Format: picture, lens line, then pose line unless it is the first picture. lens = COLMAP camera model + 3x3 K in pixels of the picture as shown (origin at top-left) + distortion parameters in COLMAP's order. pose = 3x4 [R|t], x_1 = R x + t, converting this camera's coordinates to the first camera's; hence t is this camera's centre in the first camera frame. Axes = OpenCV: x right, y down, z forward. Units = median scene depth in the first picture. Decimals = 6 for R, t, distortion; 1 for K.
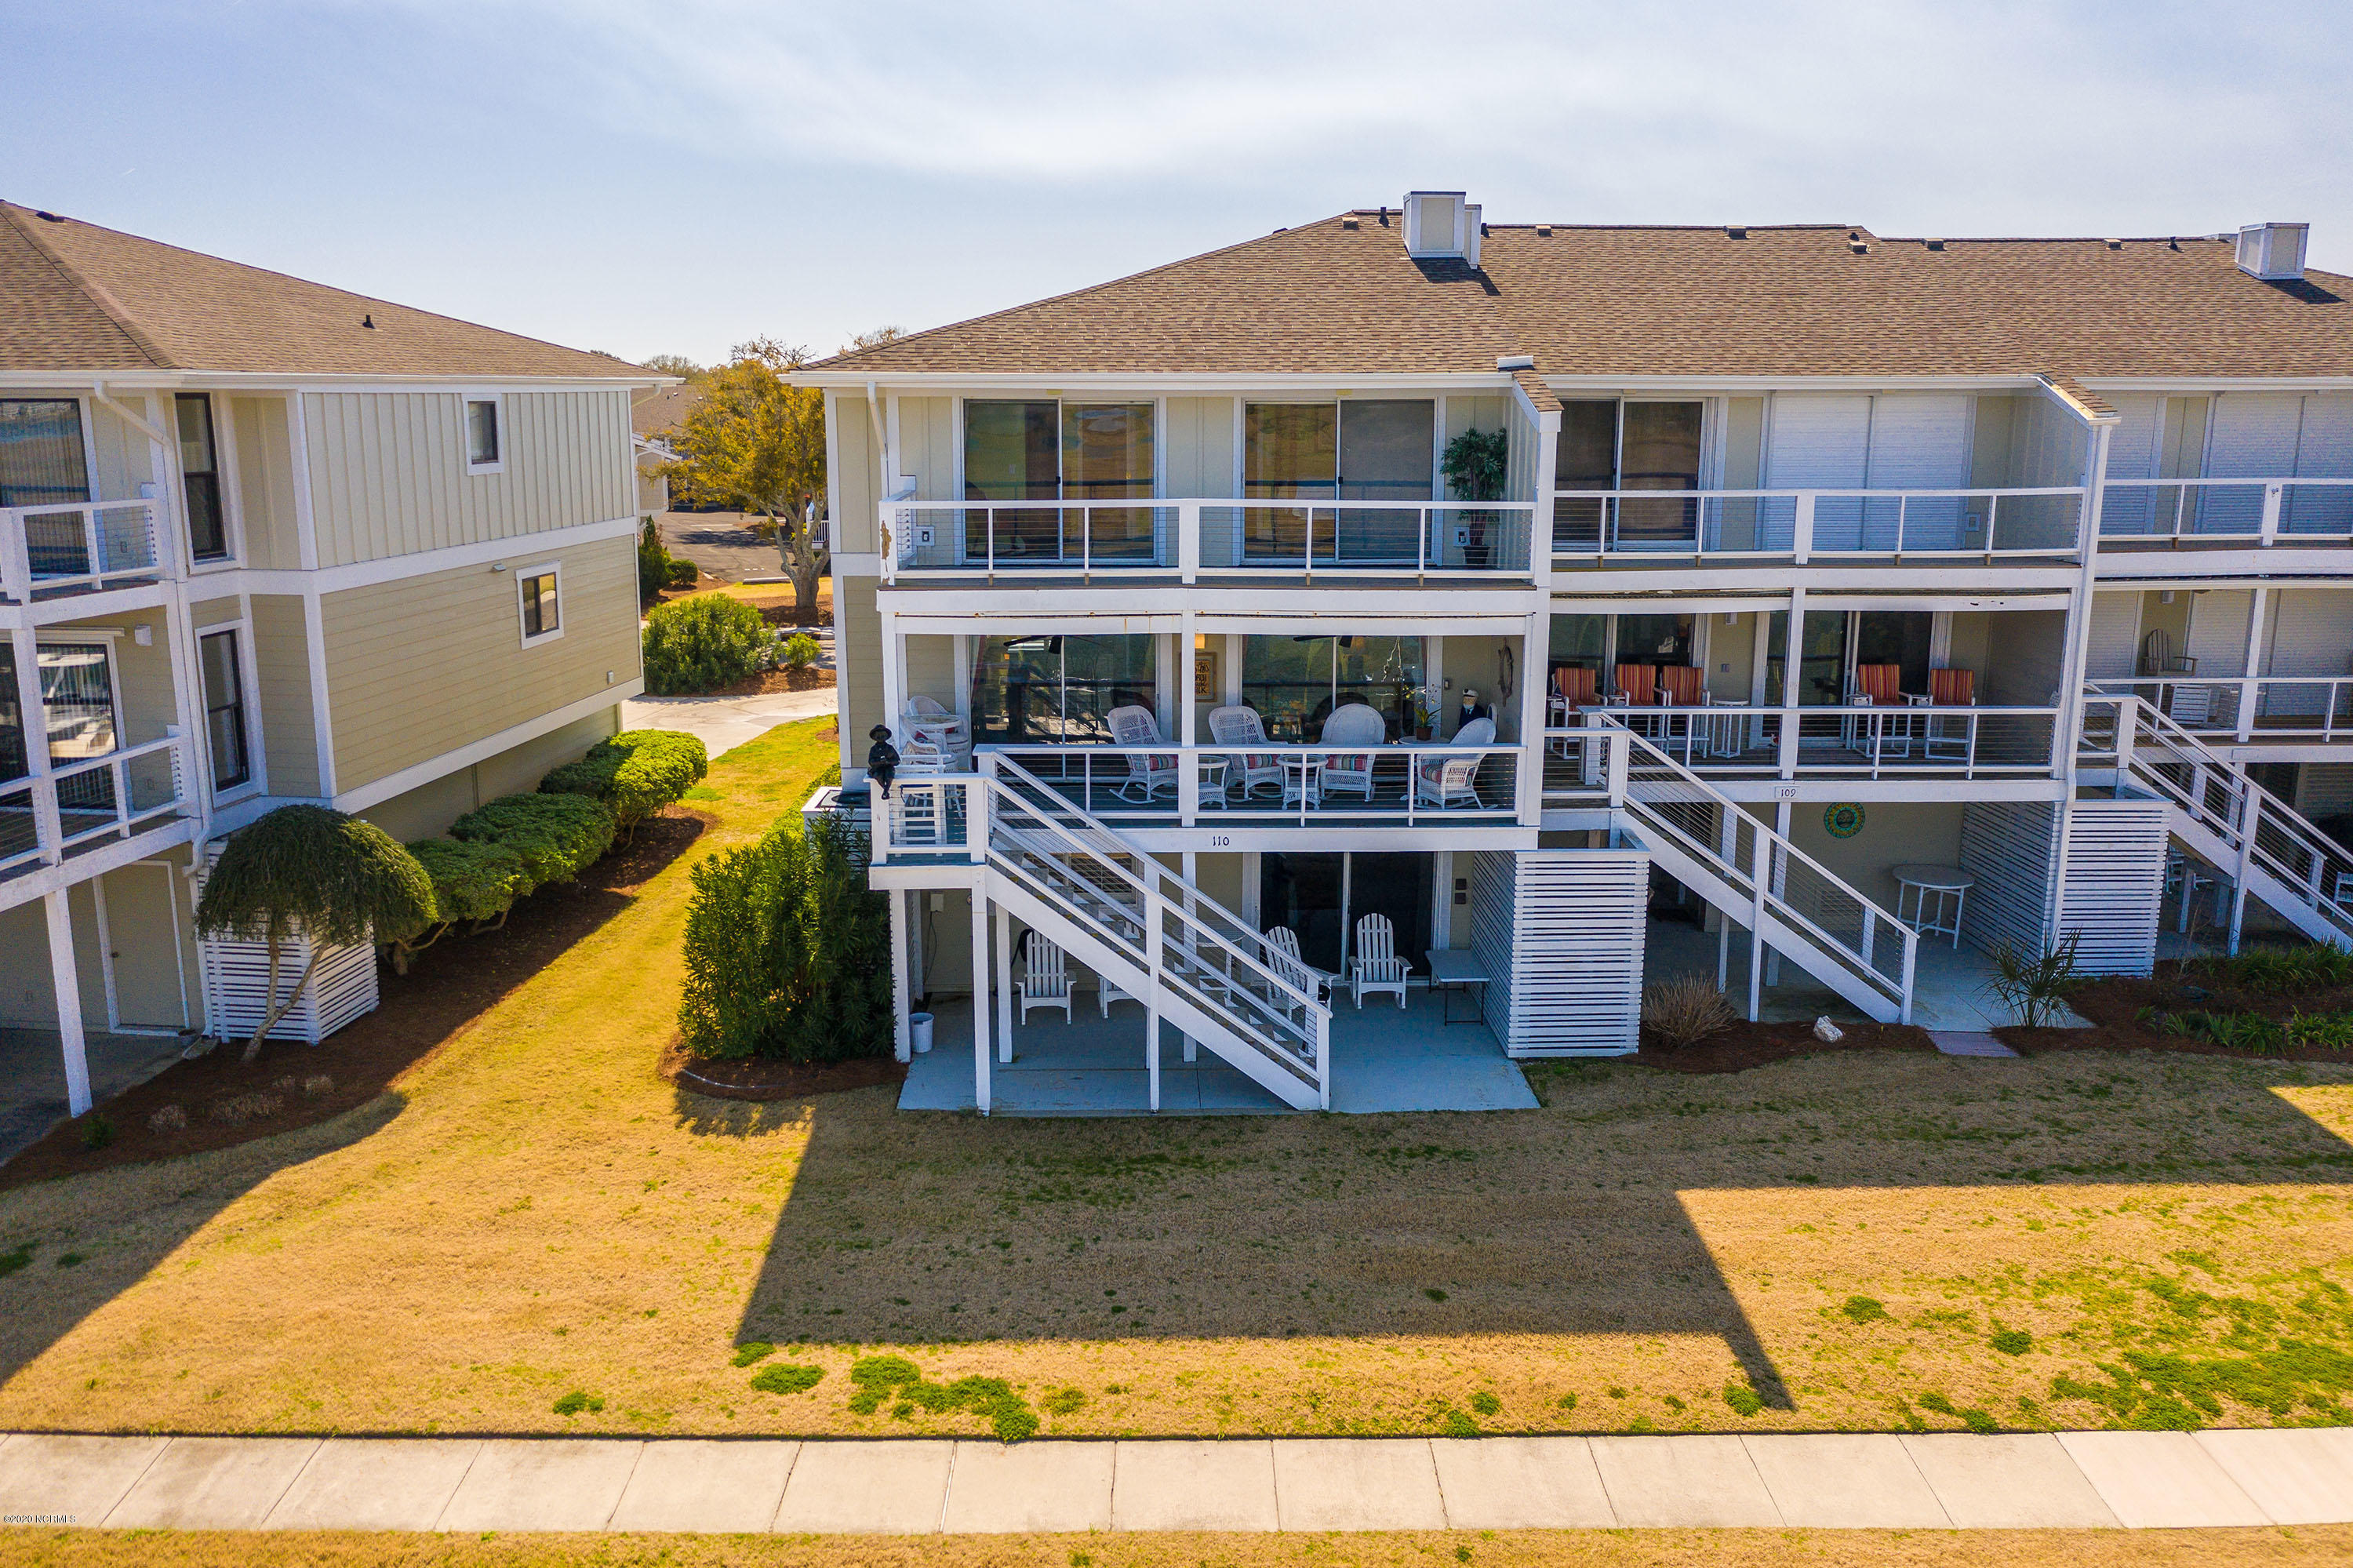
lens RADIAL K [[1867.9, 0, 1176.5], [0, 1867.9, 784.0], [0, 0, 1]] dist [-0.015077, 0.016999]
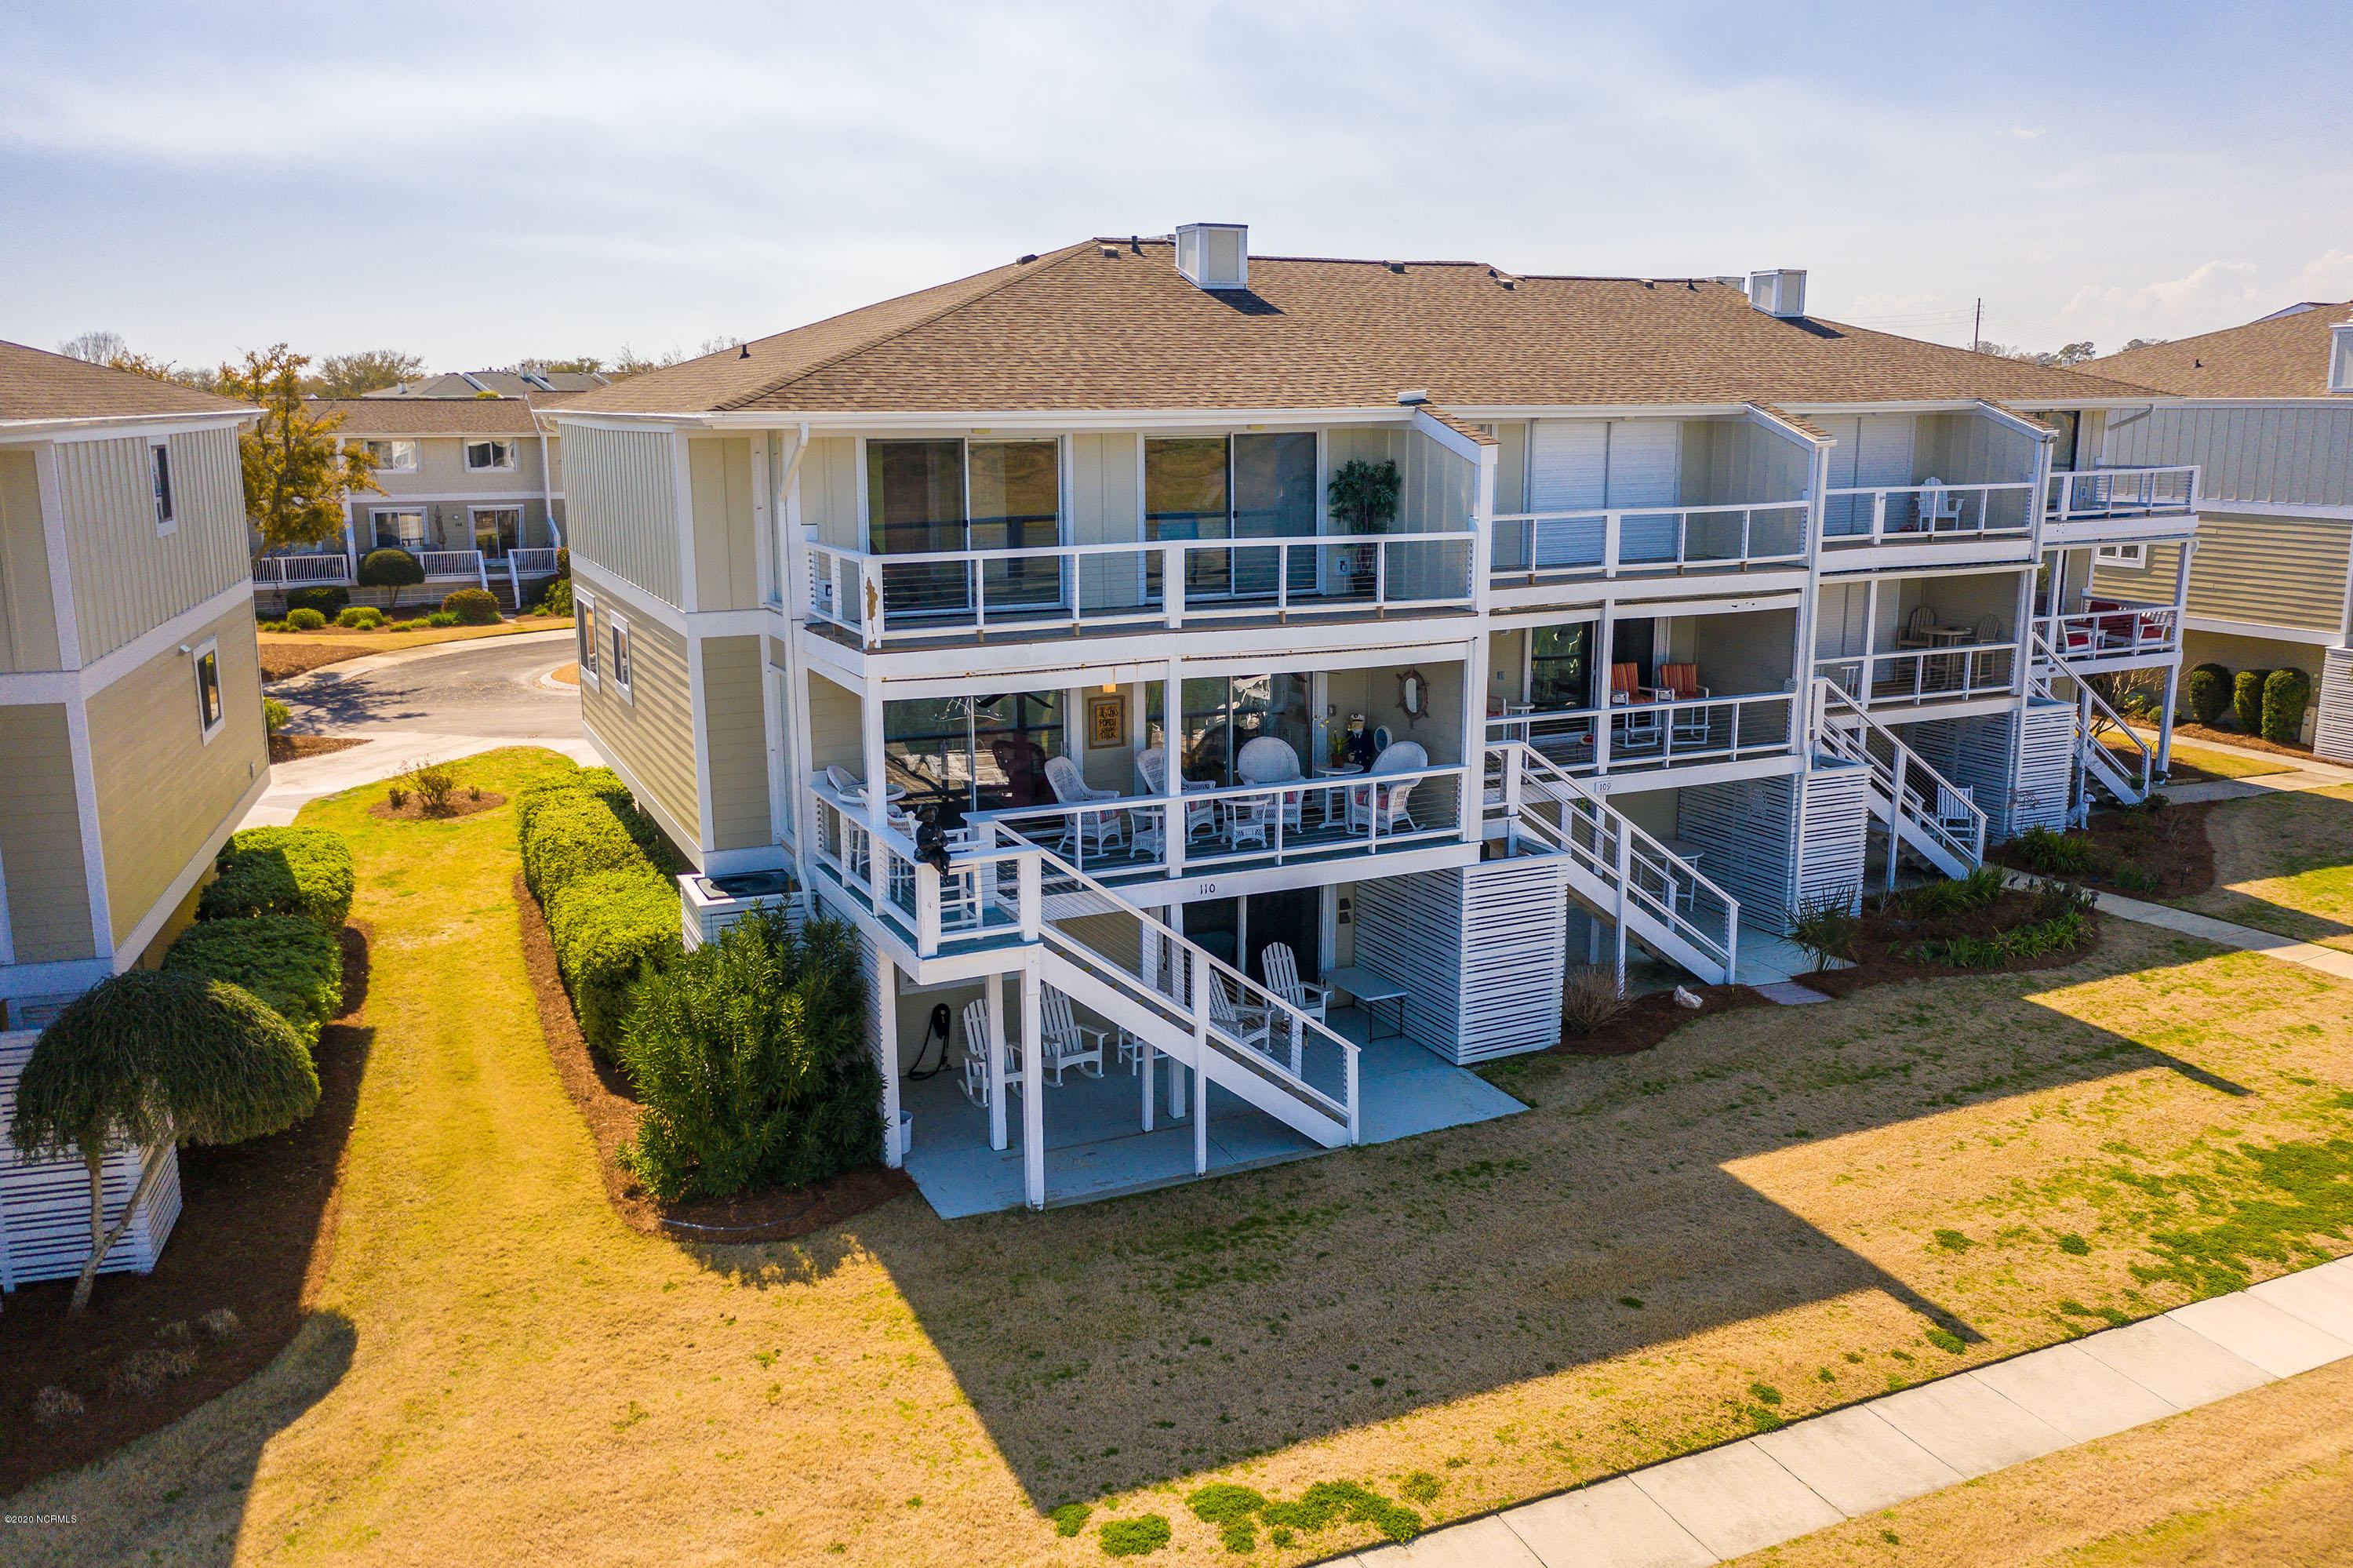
lens RADIAL K [[1851.3, 0, 1166.7], [0, 1851.3, 784.3], [0, 0, 1]] dist [-0.020162, 0.026725]
pose [[0.915084, -0.087344, 0.393691, -0.369867], [0.088042, 0.995983, 0.016326, -0.041224], [-0.393536, 0.019722, 0.919098, 0.117222]]
